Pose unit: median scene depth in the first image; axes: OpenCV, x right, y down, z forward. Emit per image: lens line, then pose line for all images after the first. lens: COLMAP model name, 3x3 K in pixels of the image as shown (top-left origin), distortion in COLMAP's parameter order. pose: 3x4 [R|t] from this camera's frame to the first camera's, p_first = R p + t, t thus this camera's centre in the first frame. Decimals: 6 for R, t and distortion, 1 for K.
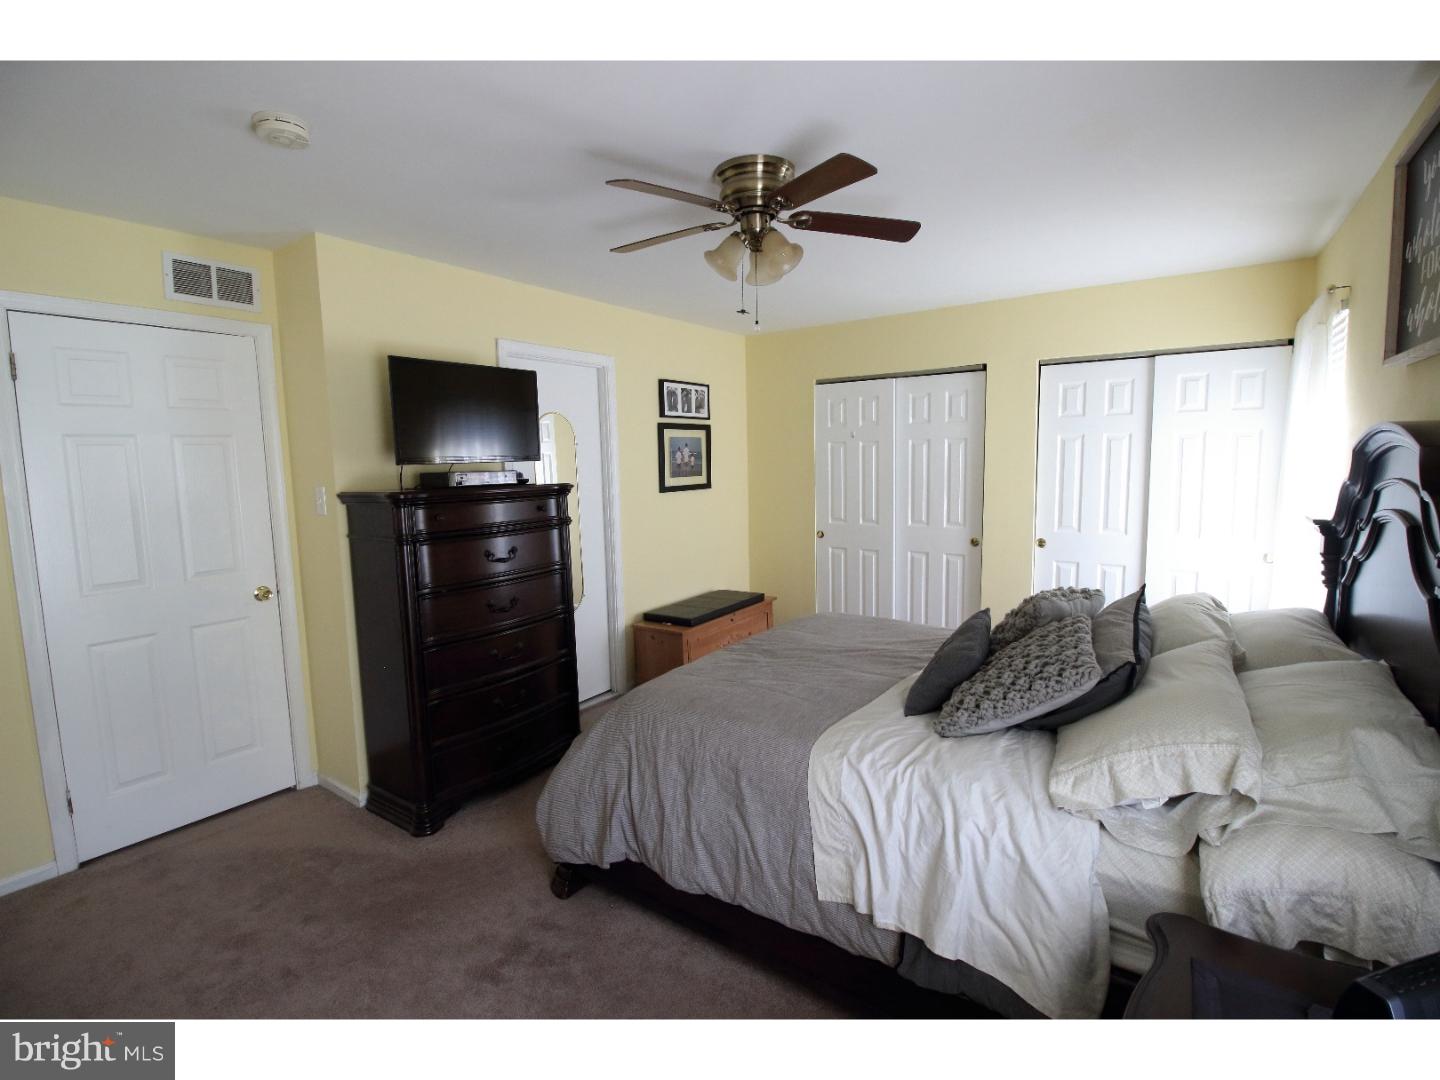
lens RADIAL K [[676.9, 0, 724.2], [0, 676.9, 532.0], [0, 0, 1]] dist [-0.000925, -0.000612]
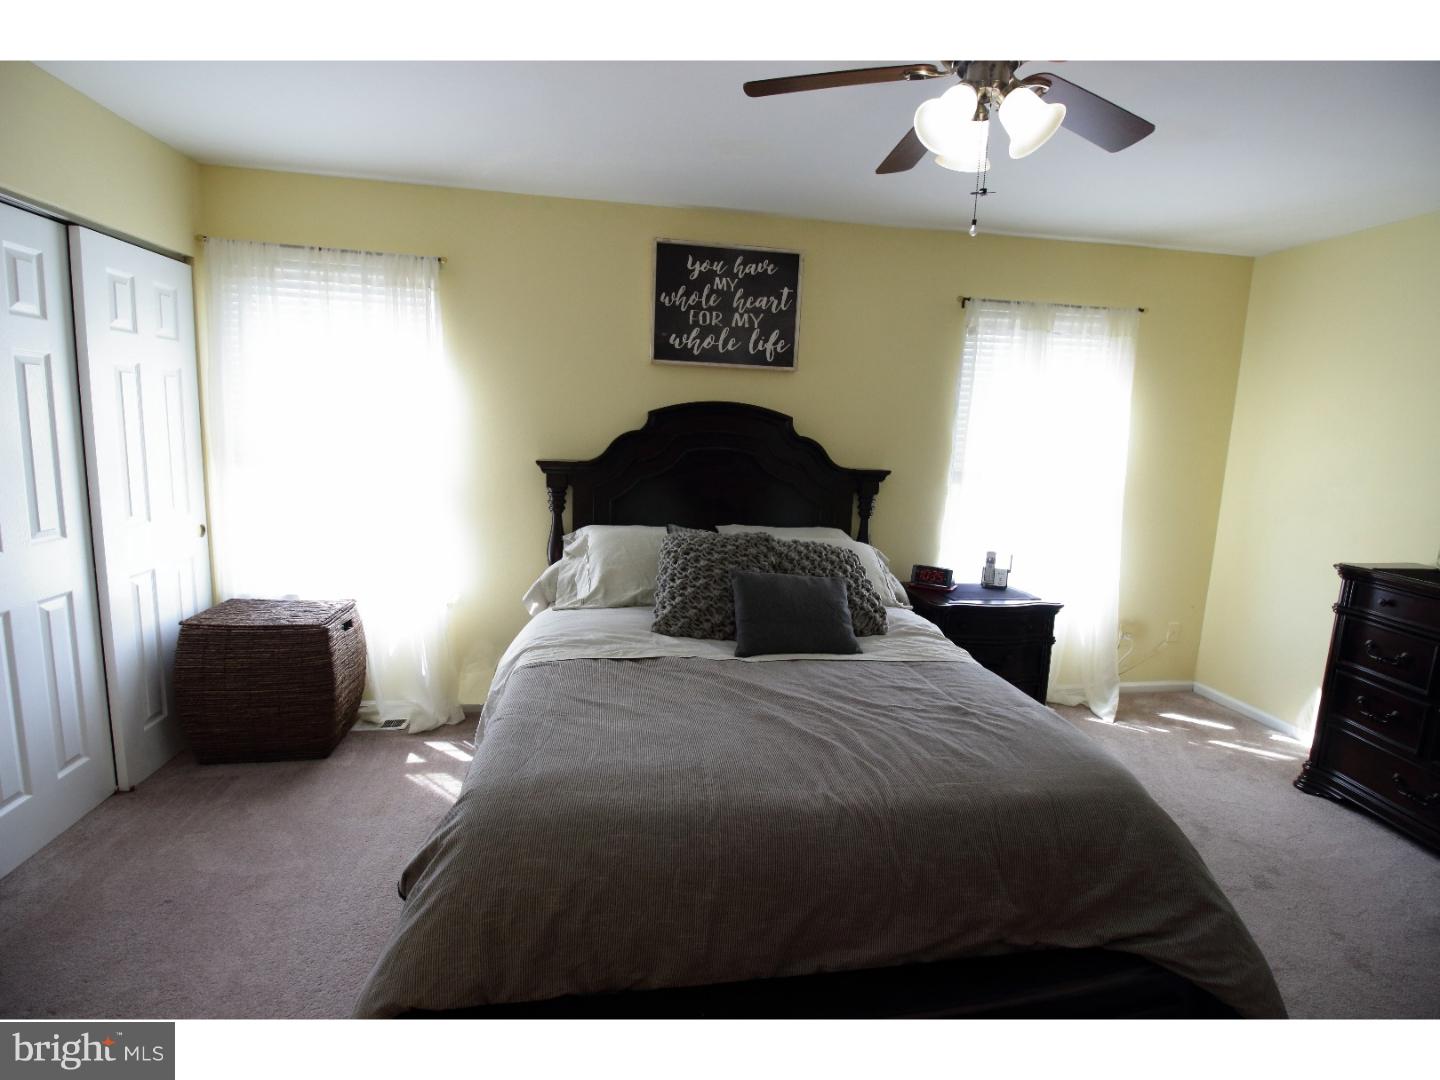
lens RADIAL K [[676.9, 0, 724.2], [0, 676.9, 532.0], [0, 0, 1]] dist [-0.000925, -0.000612]
pose [[-0.683422, -0.127806, 0.718749, -0.175664], [0.057356, 0.972112, 0.227395, -0.086627], [-0.727767, 0.196631, -0.657032, 0.871344]]
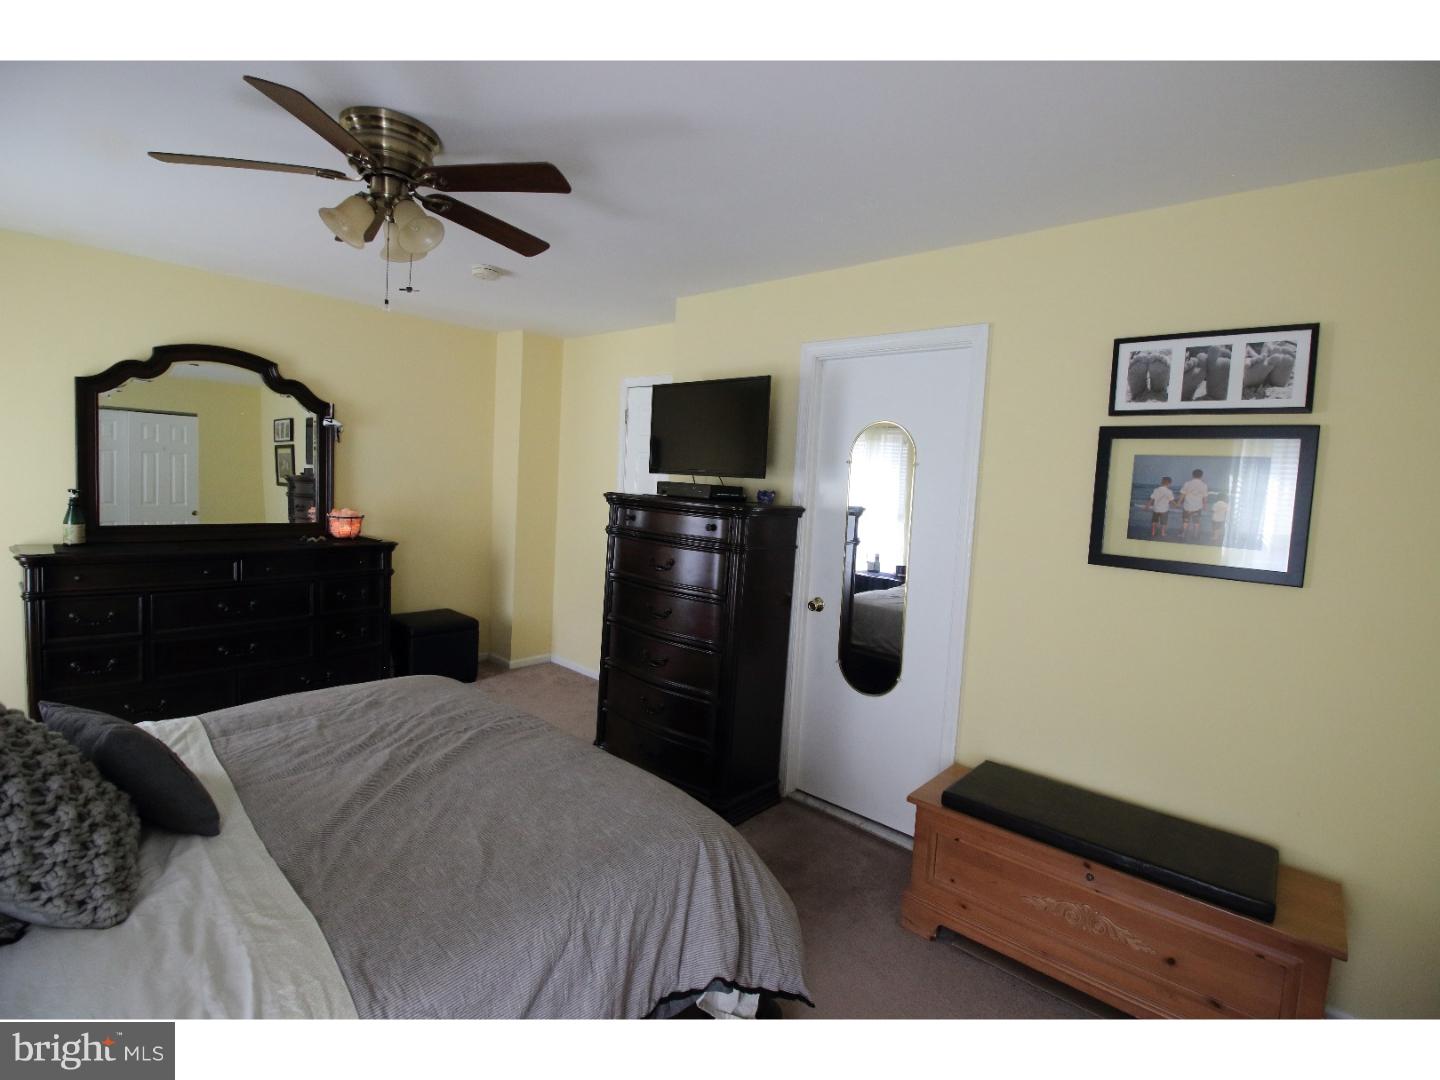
lens RADIAL K [[676.9, 0, 724.2], [0, 676.9, 532.0], [0, 0, 1]] dist [-0.000925, -0.000612]
pose [[-0.107091, 0.088489, -0.990304, 0.450638], [-0.163896, 0.980834, 0.105366, -0.091585], [0.980648, 0.173590, -0.090536, 0.787514]]
